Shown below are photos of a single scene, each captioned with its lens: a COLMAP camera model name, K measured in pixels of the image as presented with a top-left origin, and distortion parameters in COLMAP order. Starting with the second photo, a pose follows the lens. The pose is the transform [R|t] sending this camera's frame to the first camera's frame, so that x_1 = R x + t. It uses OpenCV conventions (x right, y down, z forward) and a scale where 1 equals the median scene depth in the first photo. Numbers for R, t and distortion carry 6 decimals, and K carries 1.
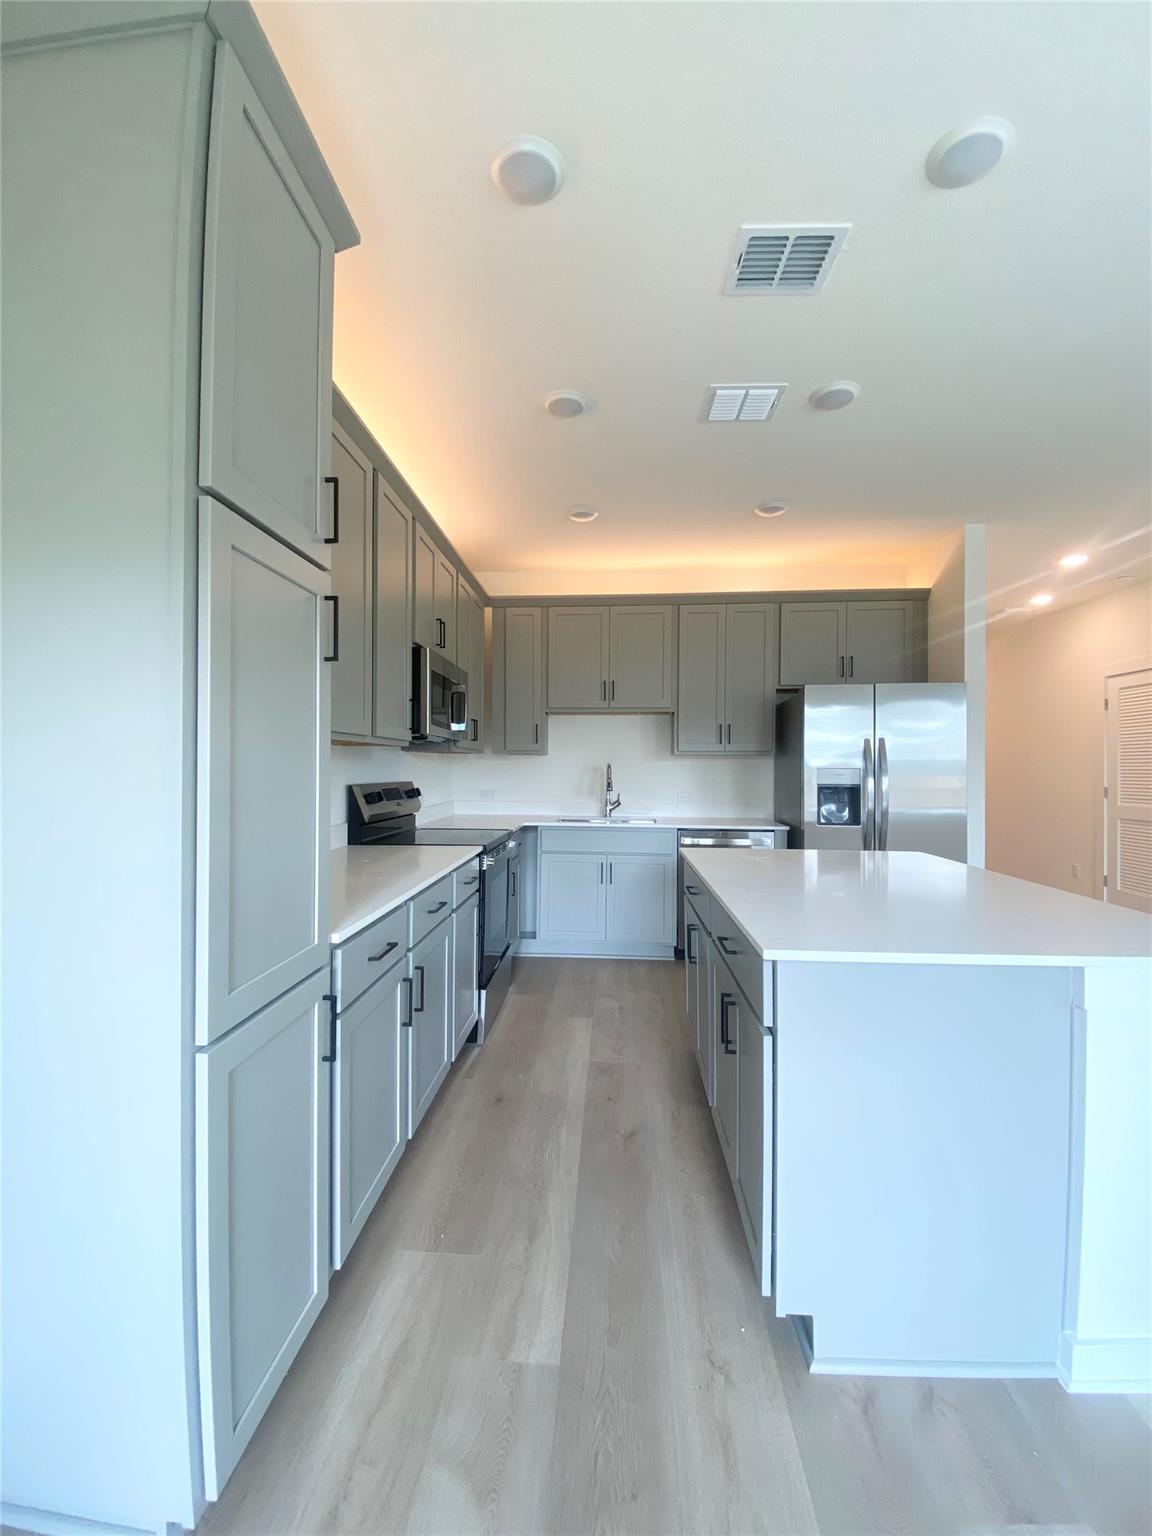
lens RADIAL K [[626.0, 0, 578.3], [0, 626.0, 764.9], [0, 0, 1]] dist [-0.000726, -0.003631]
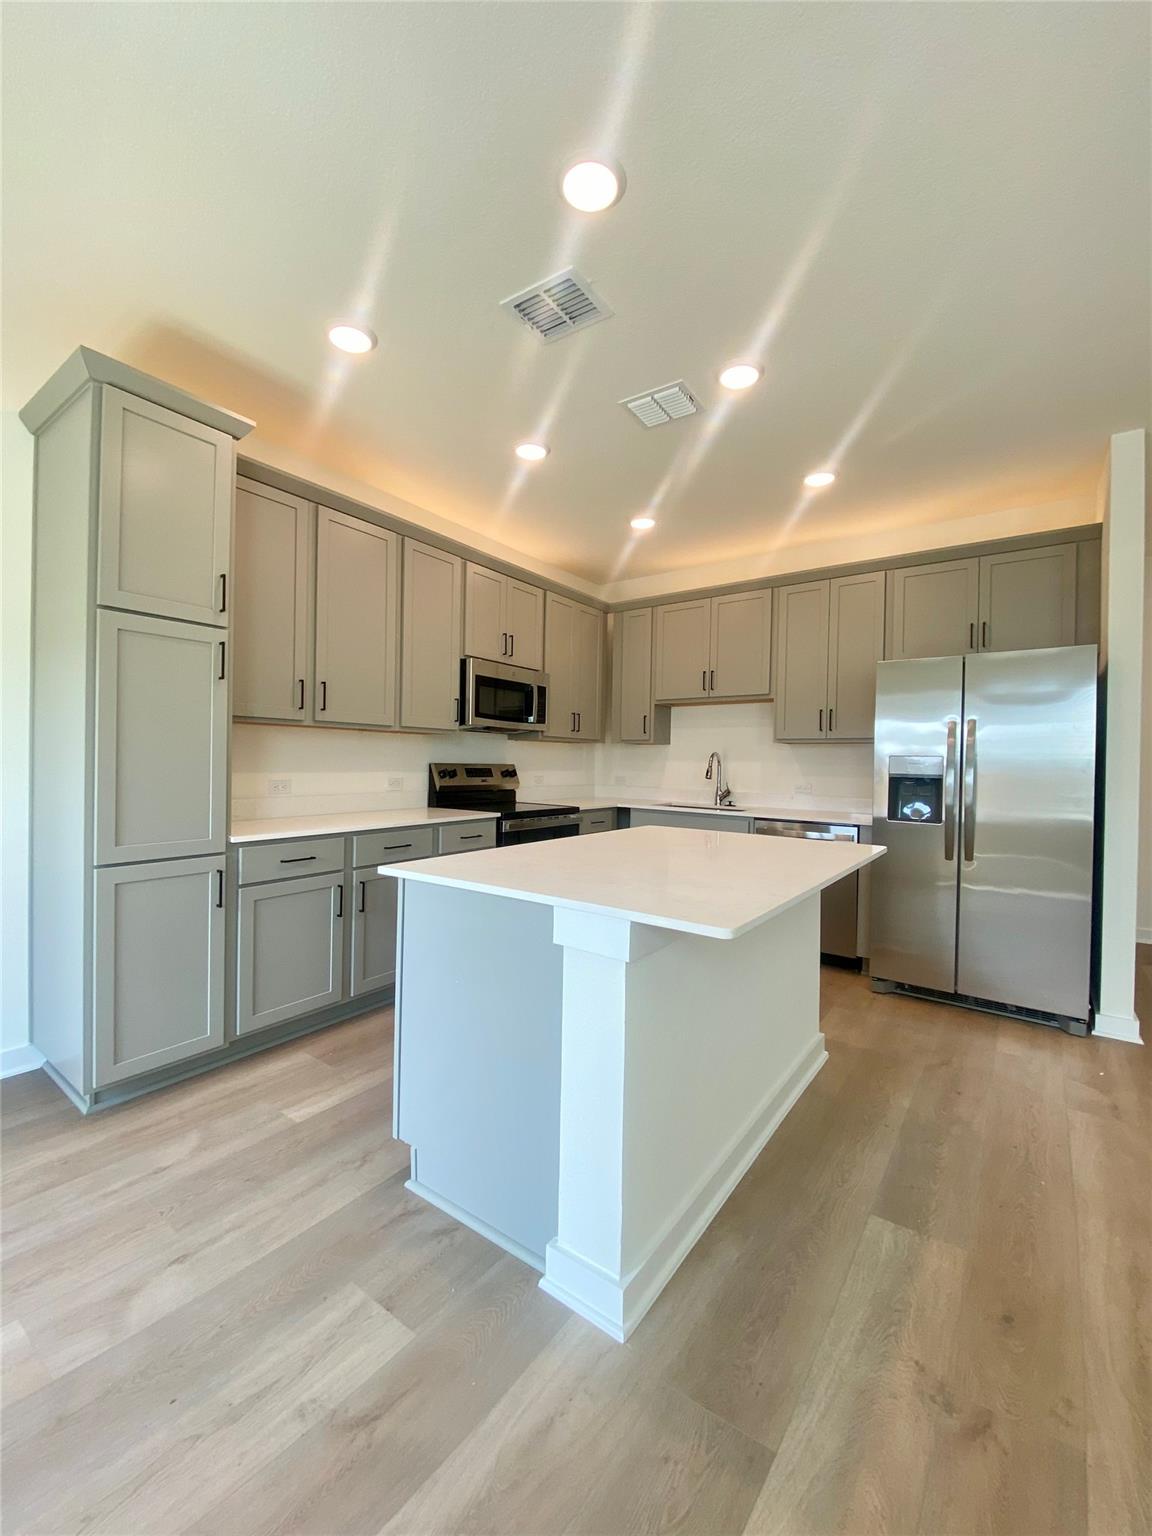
lens RADIAL K [[626.0, 0, 577.7], [0, 626.0, 765.4], [0, 0, 1]] dist [-0.000726, -0.003631]
pose [[0.847285, 0.015078, -0.530924, 0.481287], [-0.012339, 0.999886, 0.008704, 0.016105], [0.530995, -0.000823, 0.847375, 0.016666]]
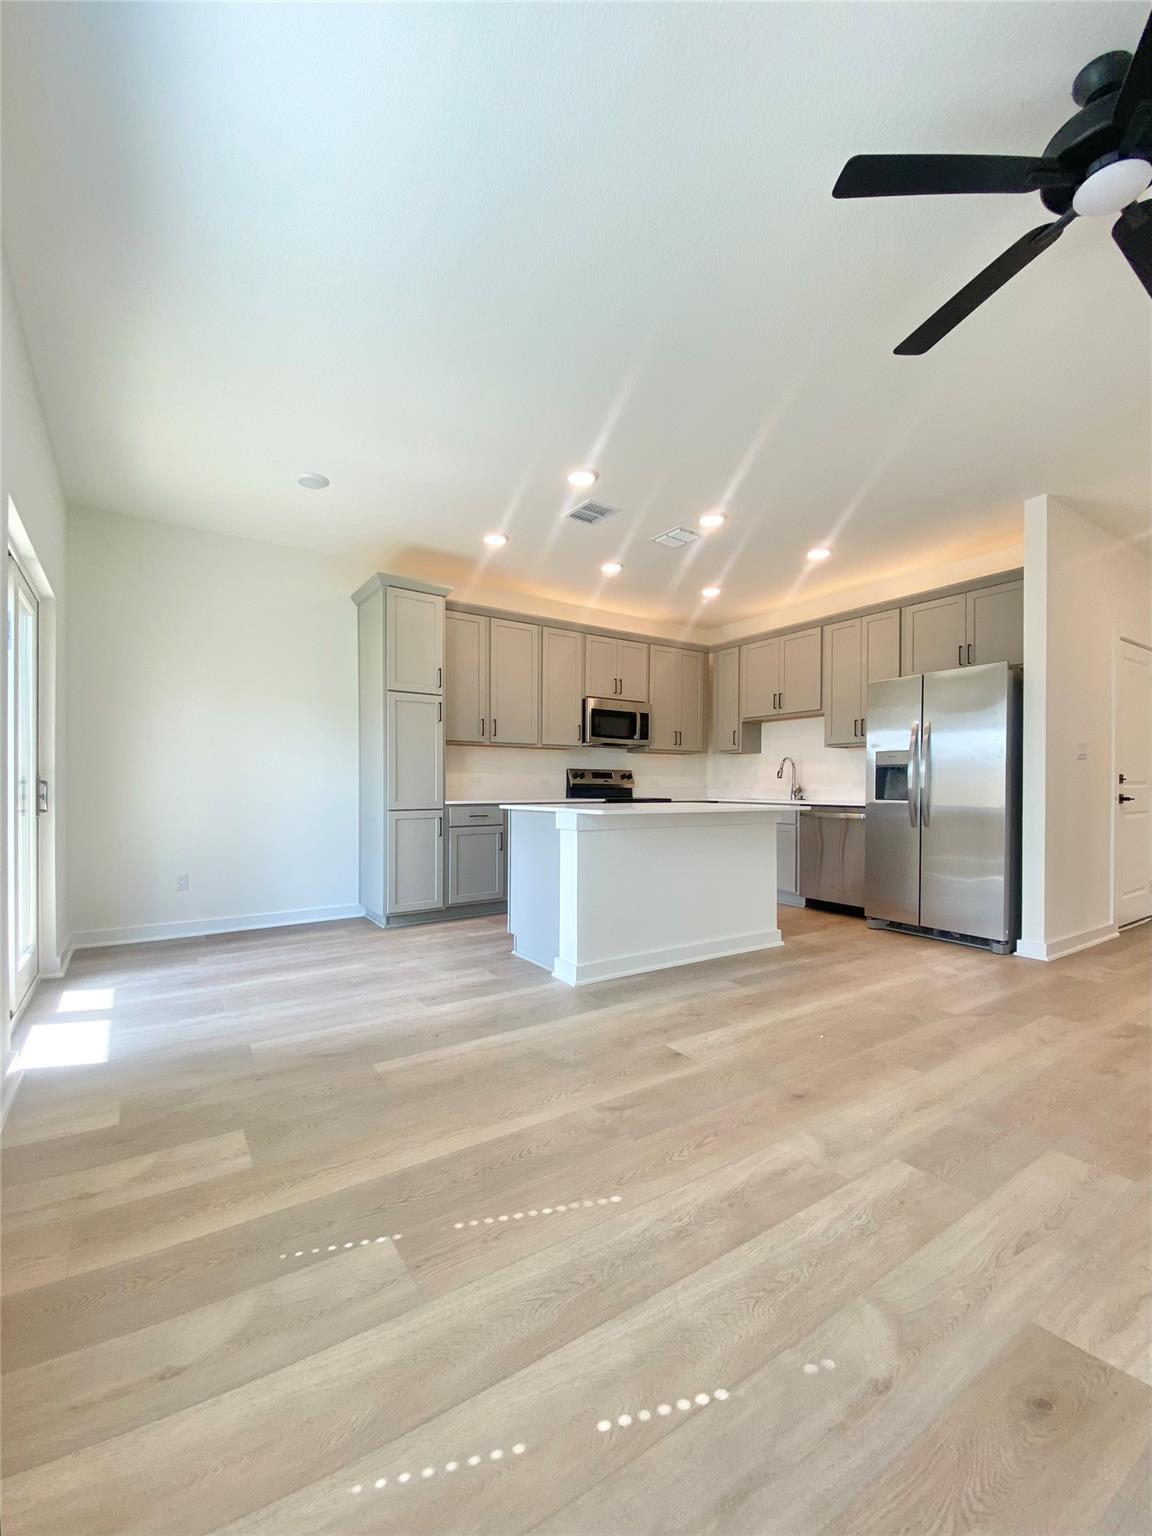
lens RADIAL K [[644.3, 0, 566.1], [0, 644.3, 789.8], [0, 0, 1]] dist [-0.004290, -0.002055]
pose [[0.600762, 0.001683, -0.799426, 1.009357], [0.003544, 0.999982, 0.004768, 0.069327], [0.799420, -0.005697, 0.600746, -0.205006]]
